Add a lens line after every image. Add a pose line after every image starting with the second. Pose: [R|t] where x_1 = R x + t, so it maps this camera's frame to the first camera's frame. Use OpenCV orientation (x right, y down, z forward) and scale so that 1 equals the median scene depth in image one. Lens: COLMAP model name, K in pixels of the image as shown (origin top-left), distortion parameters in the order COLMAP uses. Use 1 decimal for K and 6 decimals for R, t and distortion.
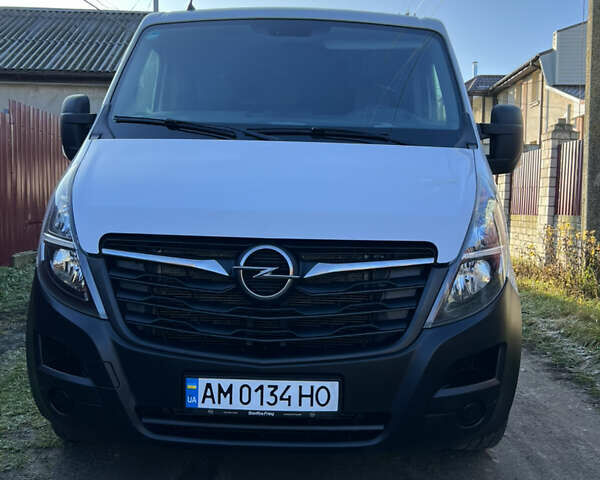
lens RADIAL K [[609.0, 0, 313.7], [0, 609.0, 238.5], [0, 0, 1]] dist [0.033779, -0.011488]
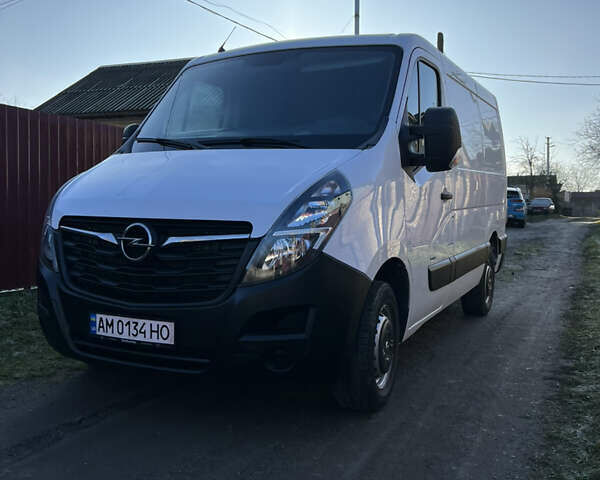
lens RADIAL K [[609.0, 0, 313.7], [0, 609.0, 238.5], [0, 0, 1]] dist [0.033779, -0.011488]
pose [[0.905862, 0.011394, -0.423419, 0.894066], [-0.022902, 0.999493, -0.022100, 0.069359], [0.422953, 0.029717, 0.905664, -0.107578]]
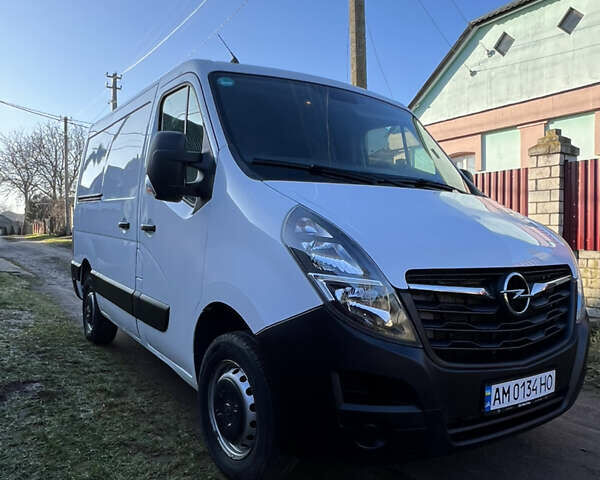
lens RADIAL K [[502.3, 0, 300.0], [0, 502.3, 240.0], [0, 0, 1]] dist [-0.000576, -0.003370]
pose [[0.831164, -0.019871, 0.555672, -1.049484], [0.043984, 0.998579, -0.030082, -0.046277], [-0.554284, 0.049444, 0.830857, 0.366787]]
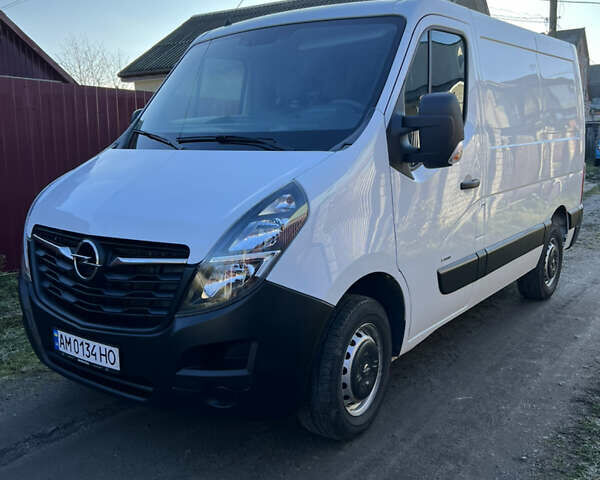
lens RADIAL K [[609.0, 0, 313.7], [0, 609.0, 238.5], [0, 0, 1]] dist [0.033779, -0.011488]
pose [[0.808733, 0.063221, -0.584769, 1.116898], [-0.016467, 0.996251, 0.084934, -0.115290], [0.587946, -0.059059, 0.806742, 0.207223]]
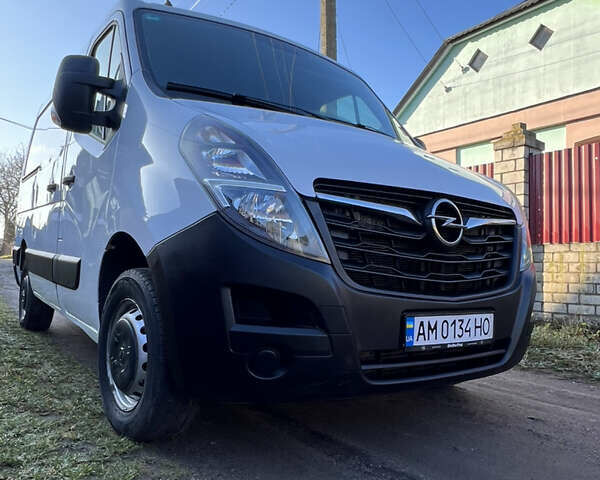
lens RADIAL K [[502.3, 0, 300.0], [0, 502.3, 240.0], [0, 0, 1]] dist [-0.000576, -0.003370]
pose [[0.815258, 0.030008, 0.578319, -0.855708], [0.026430, 0.995688, -0.088923, 0.166817], [-0.578494, 0.087780, 0.810950, 0.394880]]
